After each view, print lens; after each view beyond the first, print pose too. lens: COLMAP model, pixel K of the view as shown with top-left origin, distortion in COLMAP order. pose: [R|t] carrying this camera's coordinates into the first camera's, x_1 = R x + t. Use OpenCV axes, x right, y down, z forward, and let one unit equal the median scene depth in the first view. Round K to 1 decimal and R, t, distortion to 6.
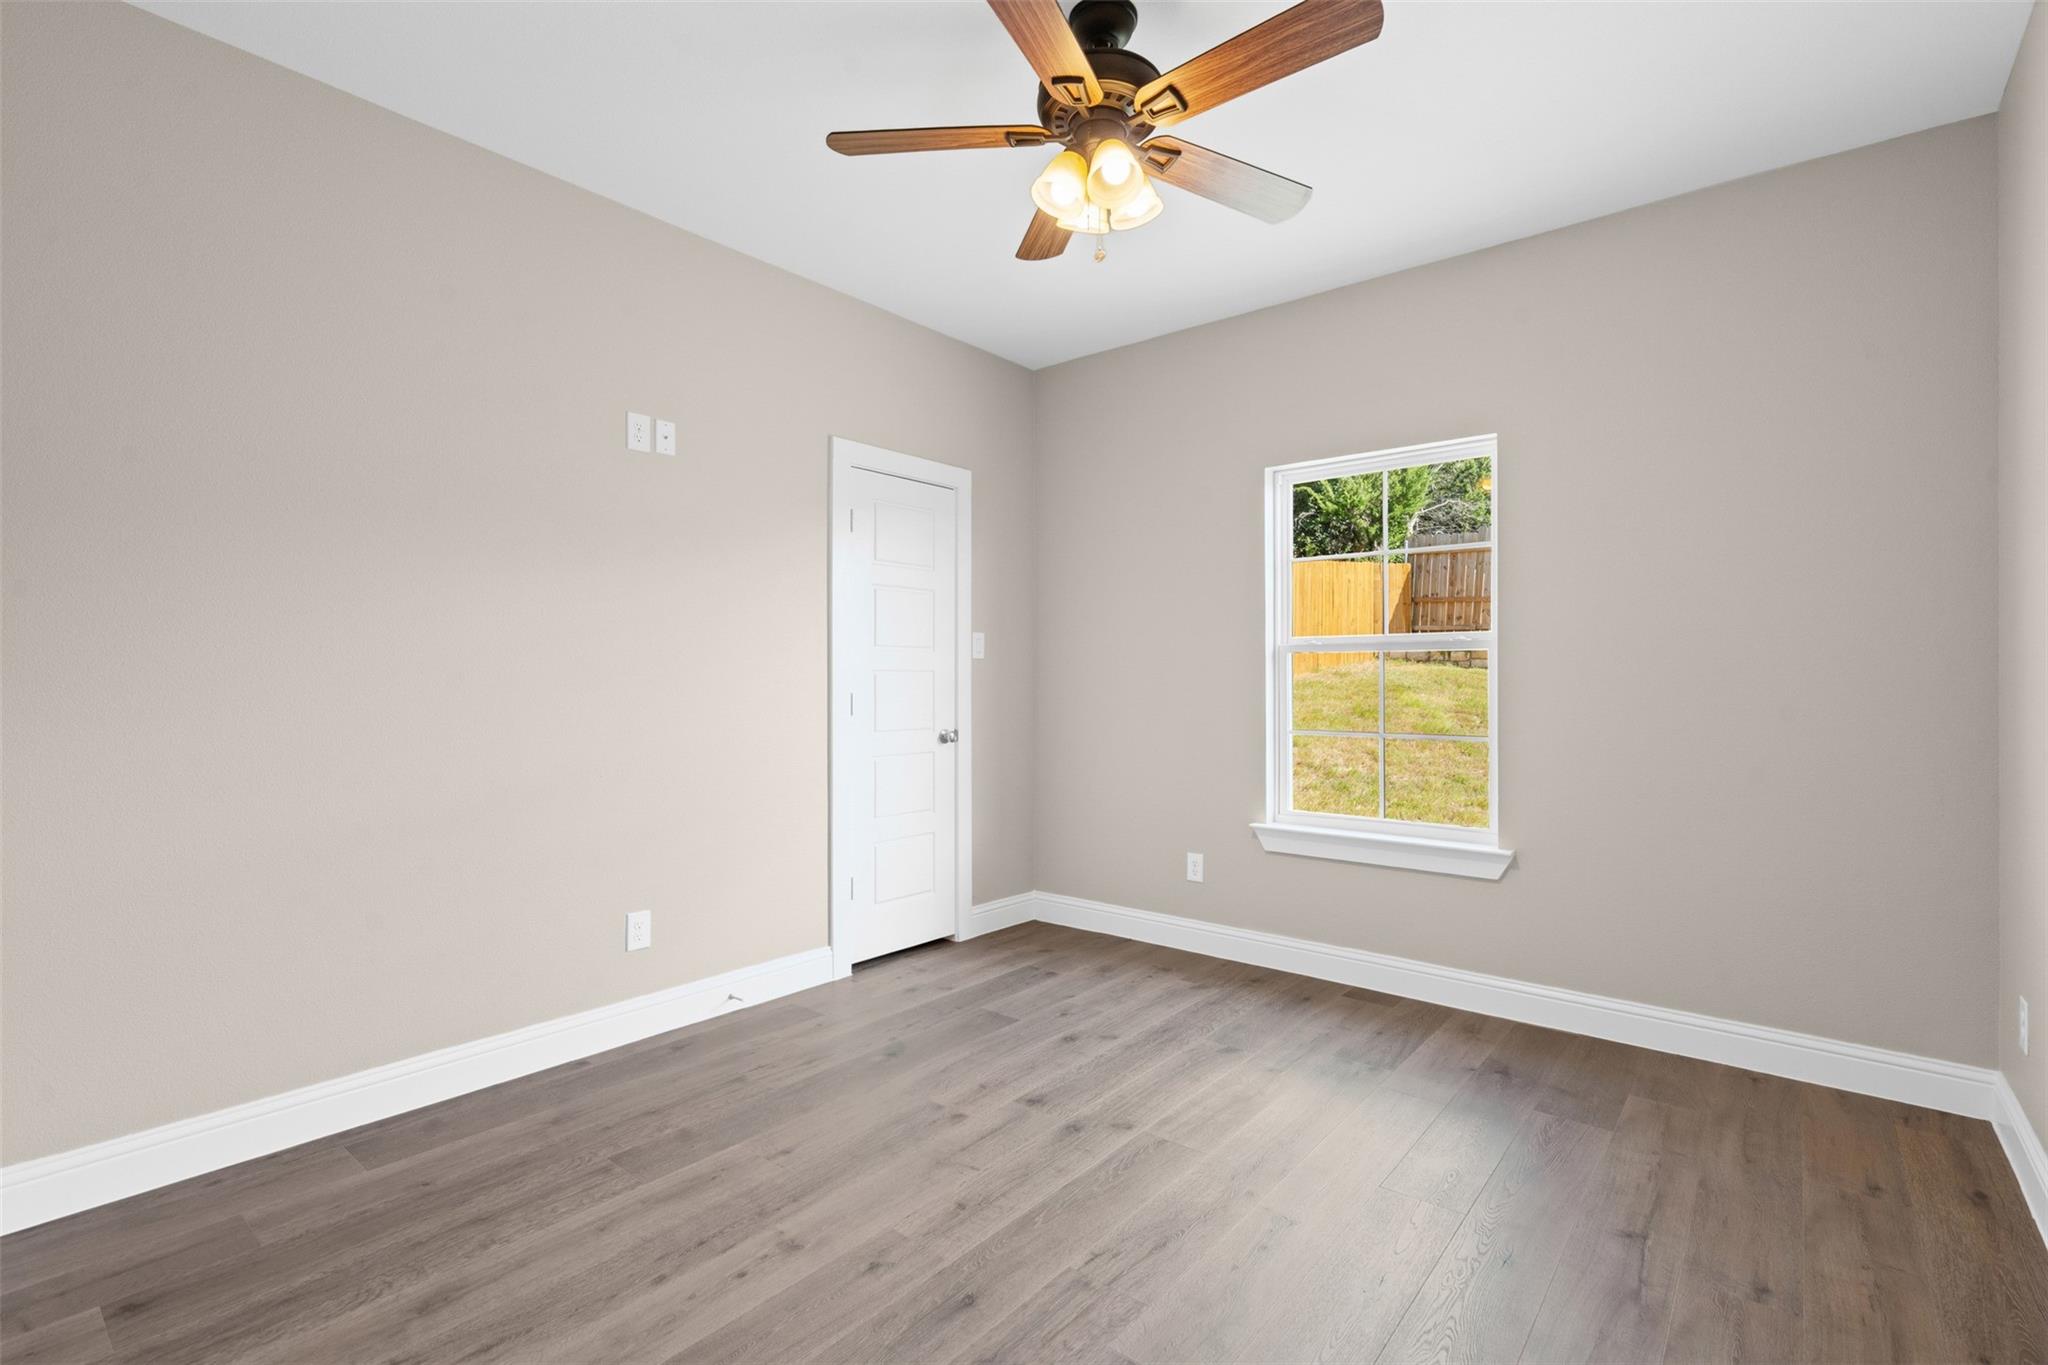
lens RADIAL K [[935.8, 0, 1016.7], [0, 935.8, 677.3], [0, 0, 1]] dist [-0.003267, 0.002308]
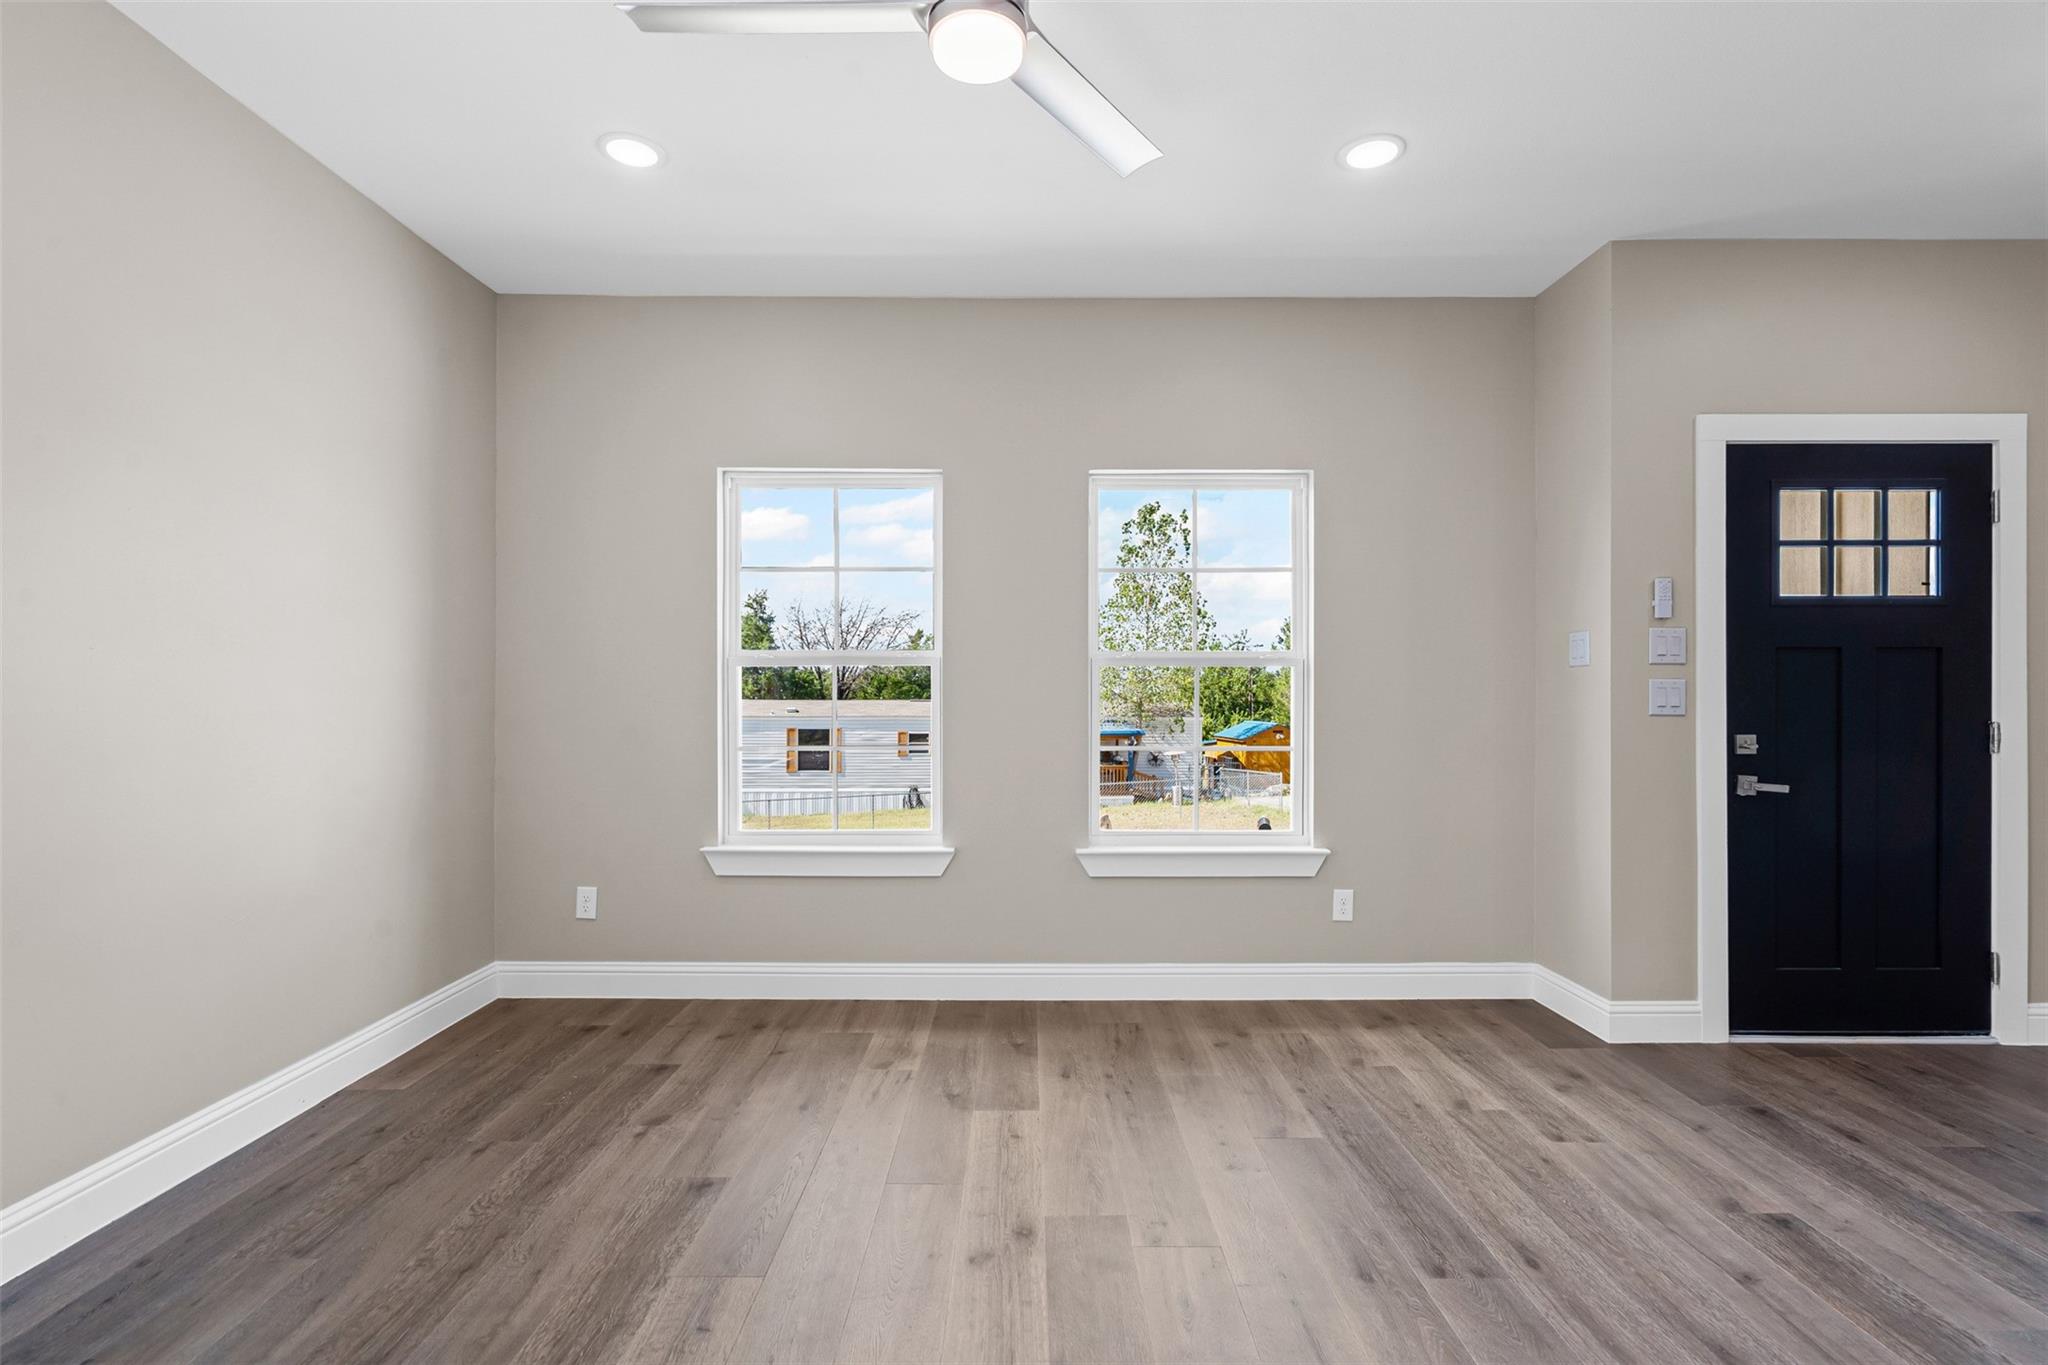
lens RADIAL K [[935.8, 0, 1026.0], [0, 935.8, 694.1], [0, 0, 1]] dist [-0.003267, 0.002308]
pose [[0.764787, 0.000564, 0.644283, -0.118147], [-0.003744, 0.999987, 0.003569, -0.000562], [-0.644272, -0.005142, 0.764779, 0.095989]]
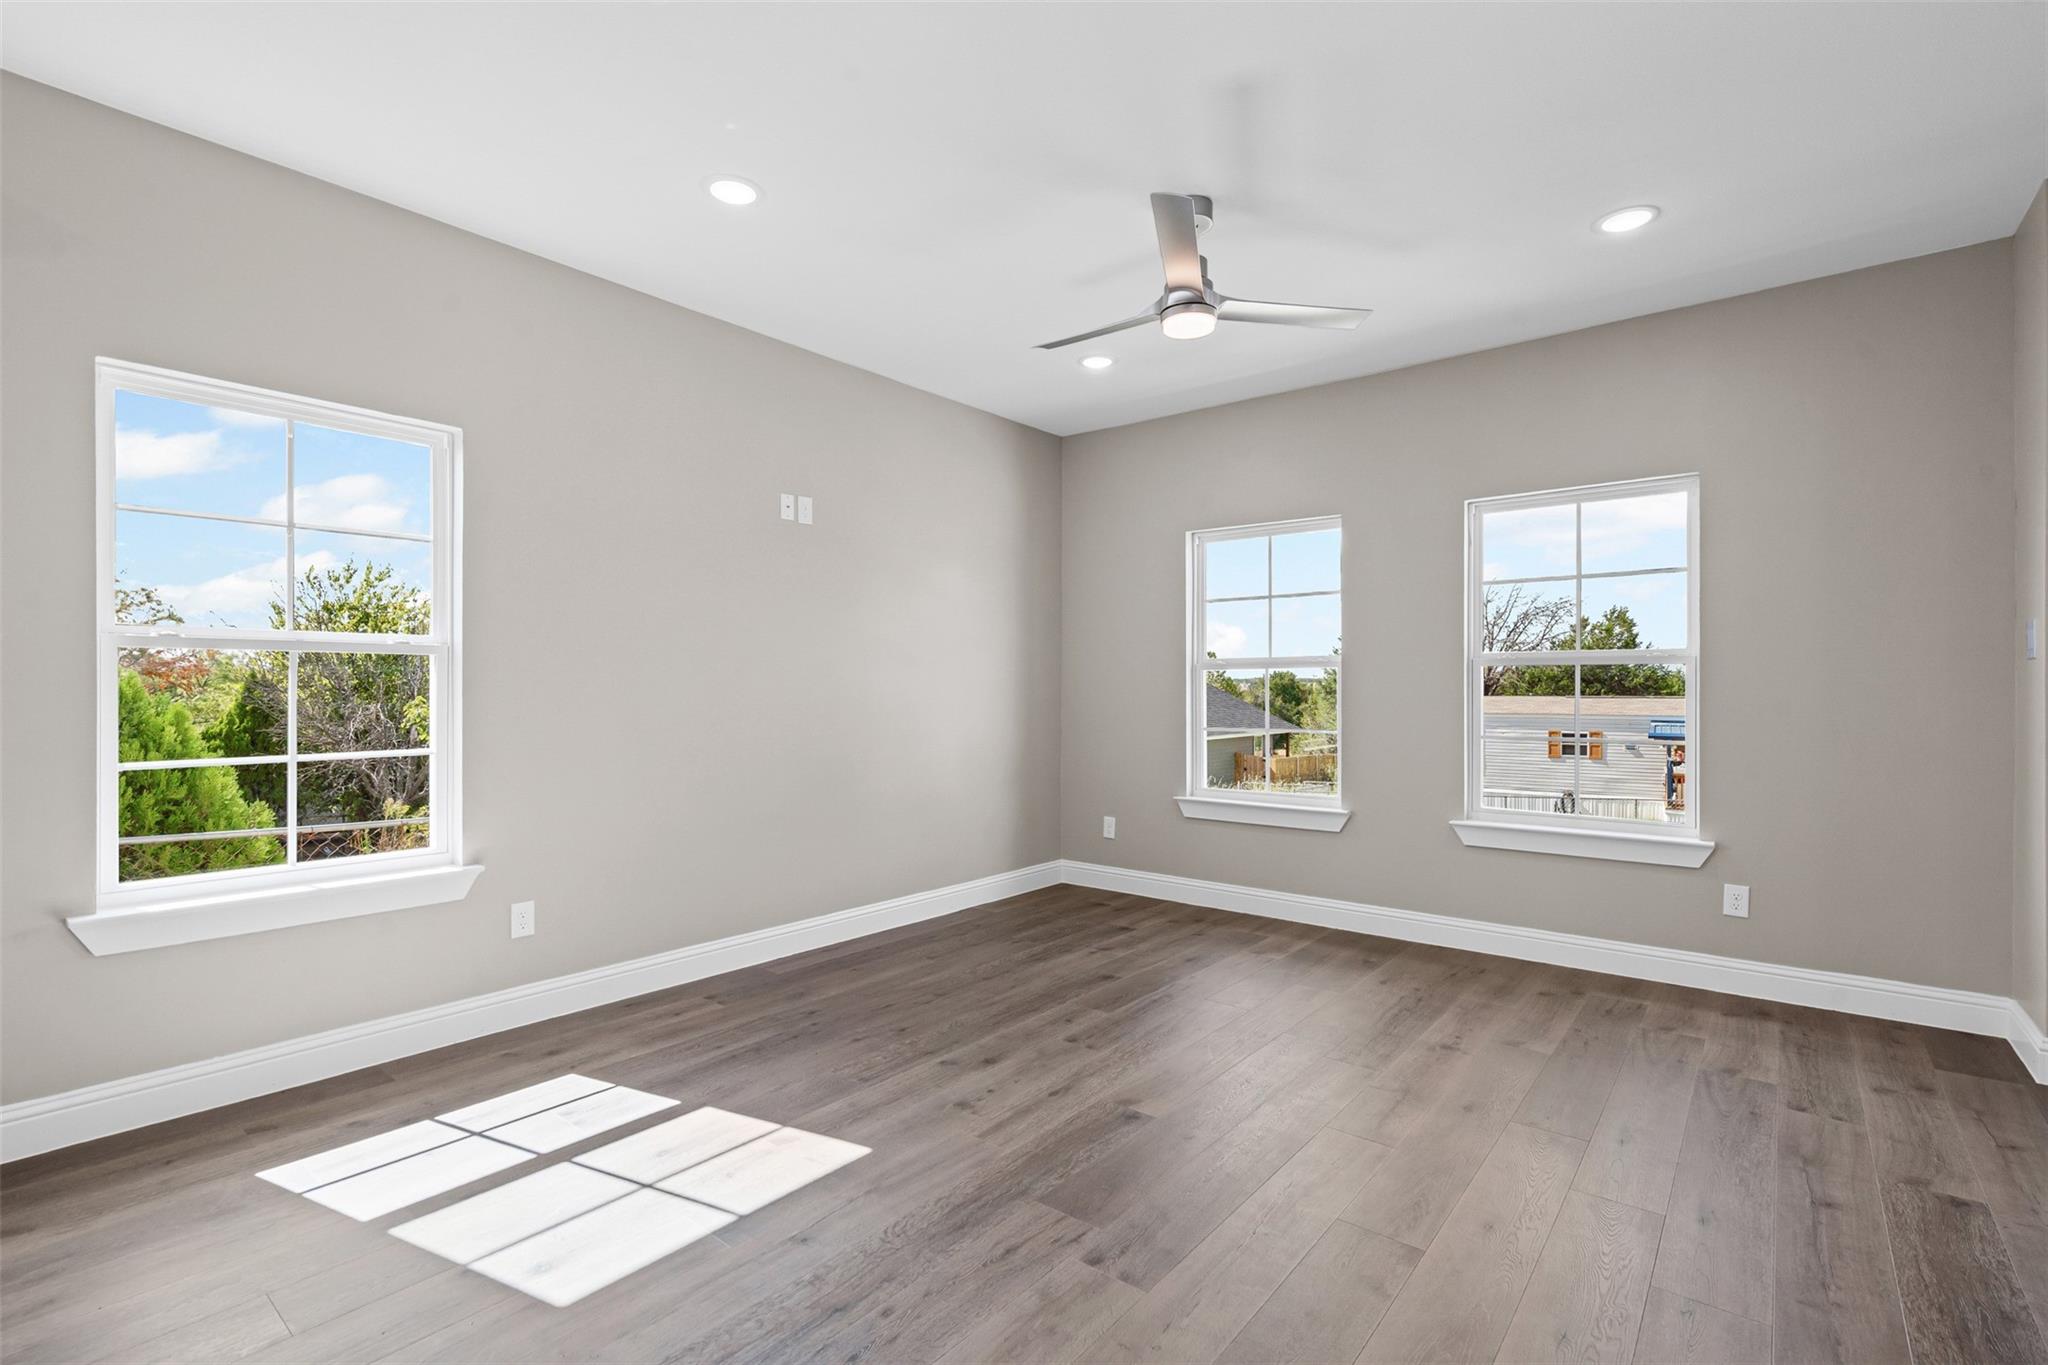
lens RADIAL K [[935.8, 0, 1029.8], [0, 935.8, 684.8], [0, 0, 1]] dist [-0.003267, 0.002308]
pose [[0.999854, 0.000538, 0.017095, 0.022969], [-0.000536, 1.000000, -0.000134, -0.004157], [-0.017095, 0.000124, 0.999854, -0.397430]]
